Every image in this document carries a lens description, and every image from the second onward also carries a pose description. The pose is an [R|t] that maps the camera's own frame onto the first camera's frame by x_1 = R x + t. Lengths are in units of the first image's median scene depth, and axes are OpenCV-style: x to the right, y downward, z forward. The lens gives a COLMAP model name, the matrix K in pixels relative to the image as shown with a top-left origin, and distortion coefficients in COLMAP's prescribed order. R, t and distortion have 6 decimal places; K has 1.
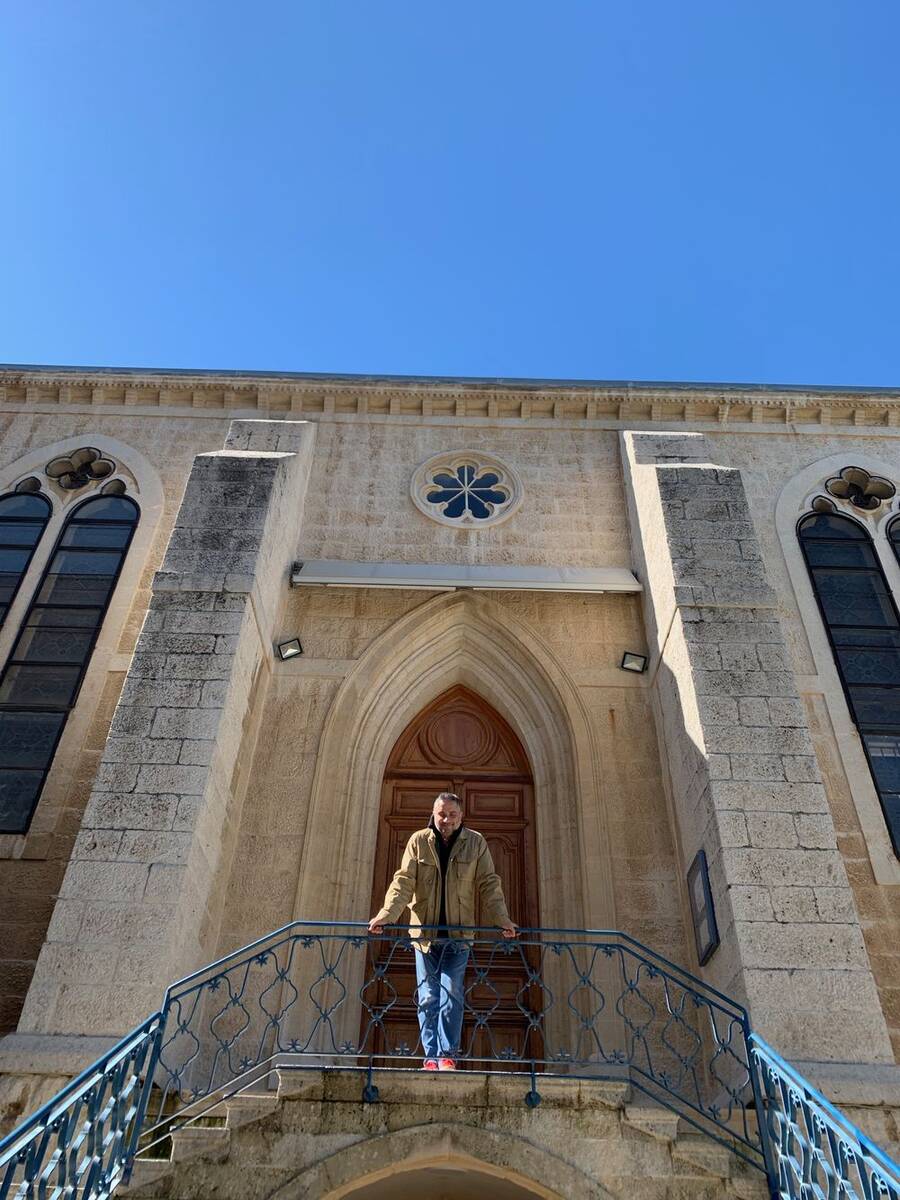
lens RADIAL K [[927.5, 0, 449.9], [0, 927.5, 589.7], [0, 0, 1]] dist [0.051840, -0.048830]
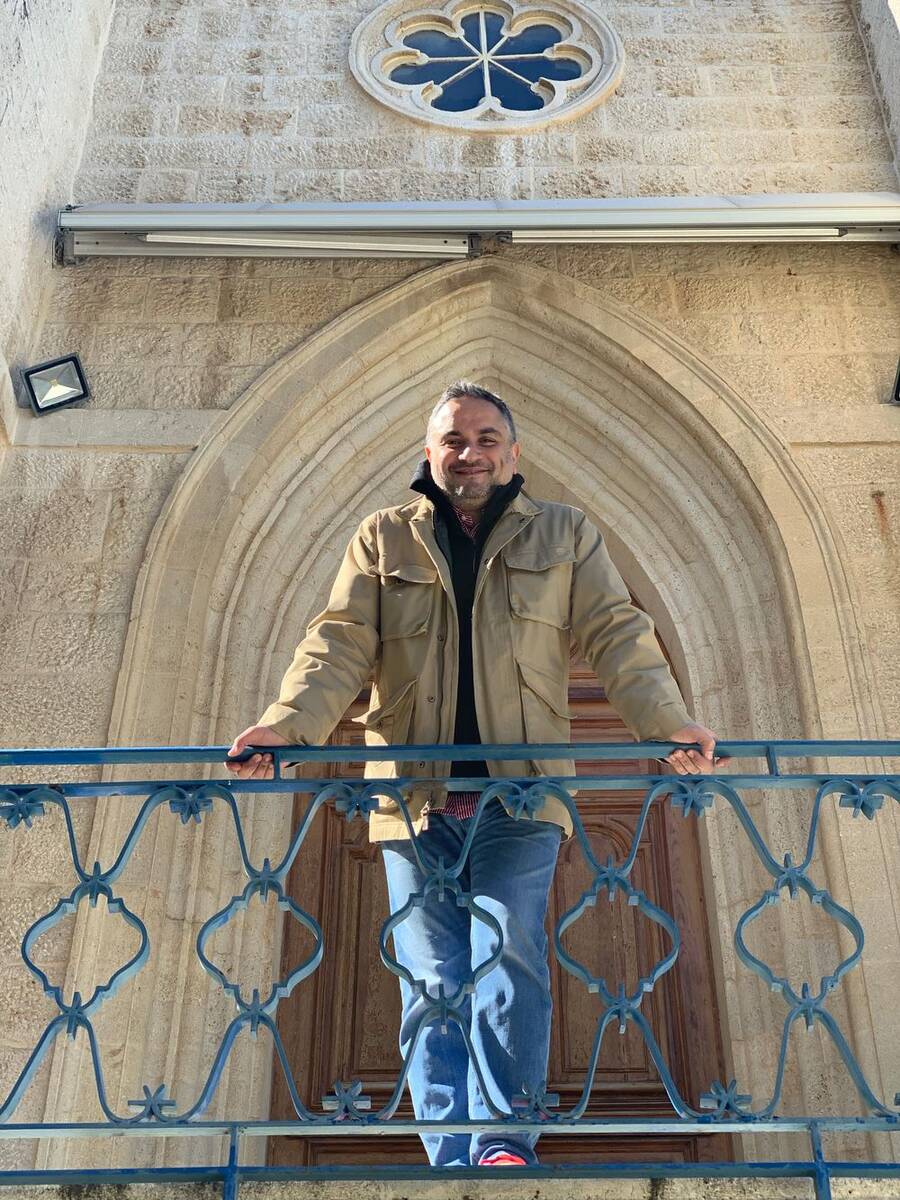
lens RADIAL K [[1883.8, 0, 450.0], [0, 1883.8, 600.0], [0, 0, 1]] dist [0.002133, -0.147952]
pose [[0.999326, -0.036569, -0.003178, -0.004876], [0.036590, 0.999306, 0.006944, 0.147623], [0.002921, -0.007056, 0.999971, 0.186263]]
